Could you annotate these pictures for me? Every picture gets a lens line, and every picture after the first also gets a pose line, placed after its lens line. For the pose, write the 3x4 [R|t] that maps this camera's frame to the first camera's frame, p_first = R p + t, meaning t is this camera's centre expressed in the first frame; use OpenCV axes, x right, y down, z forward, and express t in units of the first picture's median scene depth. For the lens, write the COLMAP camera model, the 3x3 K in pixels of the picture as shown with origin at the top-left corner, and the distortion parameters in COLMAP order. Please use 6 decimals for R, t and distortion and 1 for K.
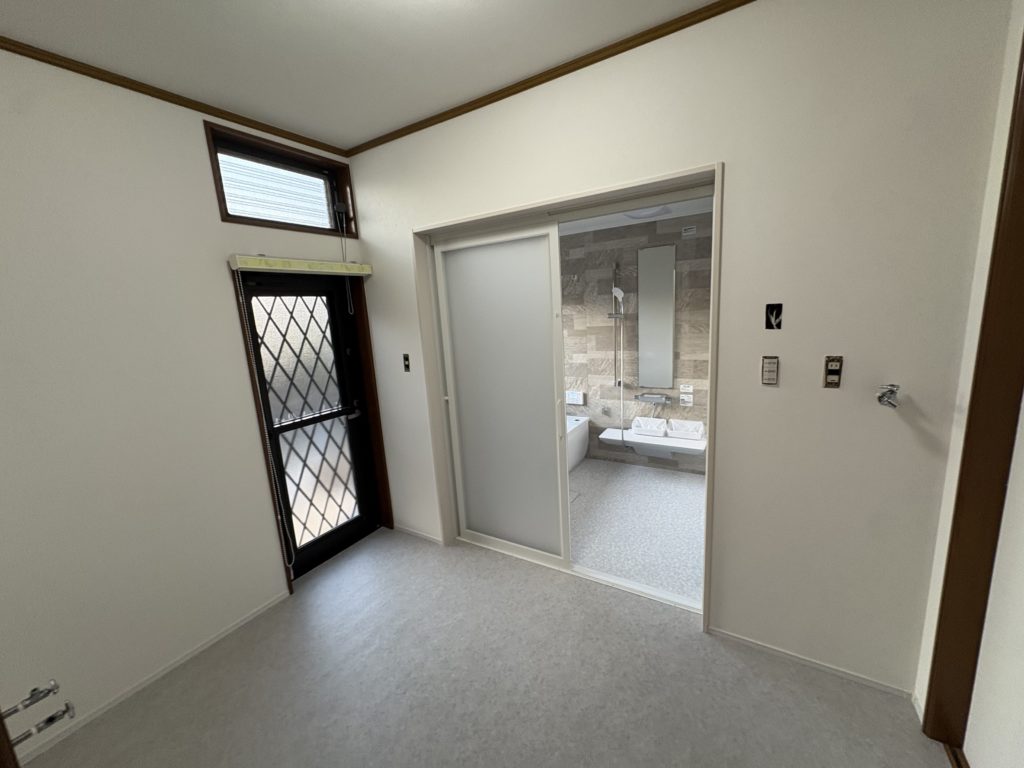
lens RADIAL K [[404.3, 0, 515.9], [0, 404.3, 379.5], [0, 0, 1]] dist [-0.000343, -0.000420]
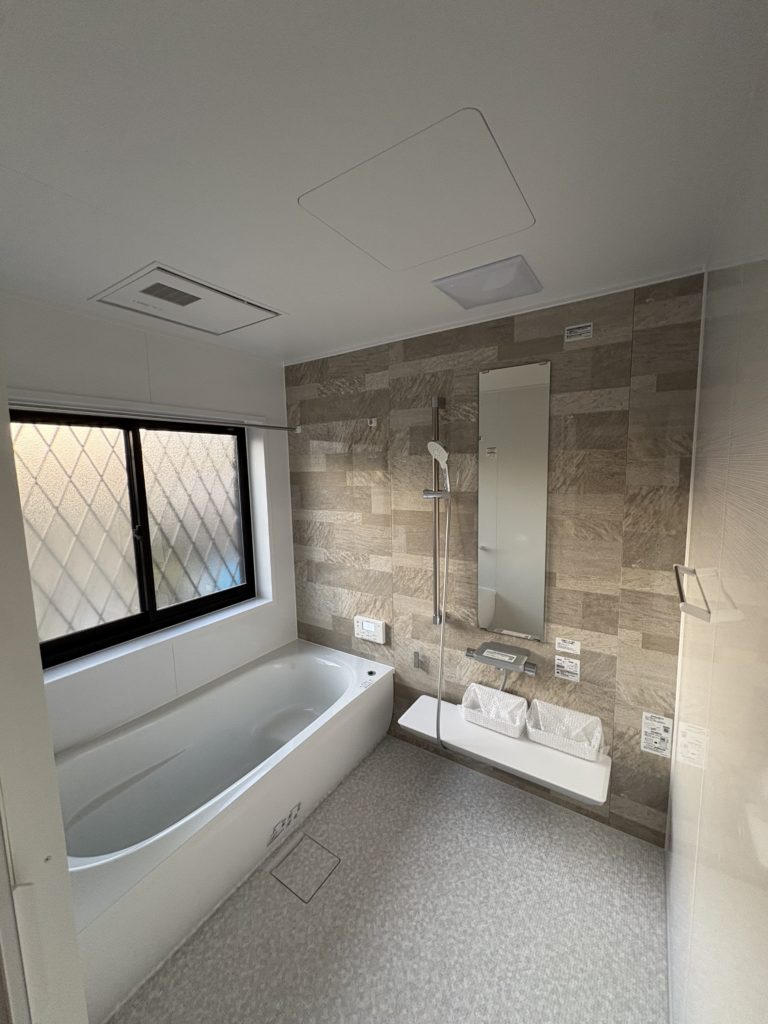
lens RADIAL K [[404.3, 0, 384.0], [0, 404.3, 512.0], [0, 0, 1]] dist [-0.000343, -0.000420]
pose [[0.998233, 0.041514, -0.042519, 0.202290], [-0.043778, 0.997592, -0.053788, -0.103298], [0.040184, 0.055554, 0.997647, 0.466537]]
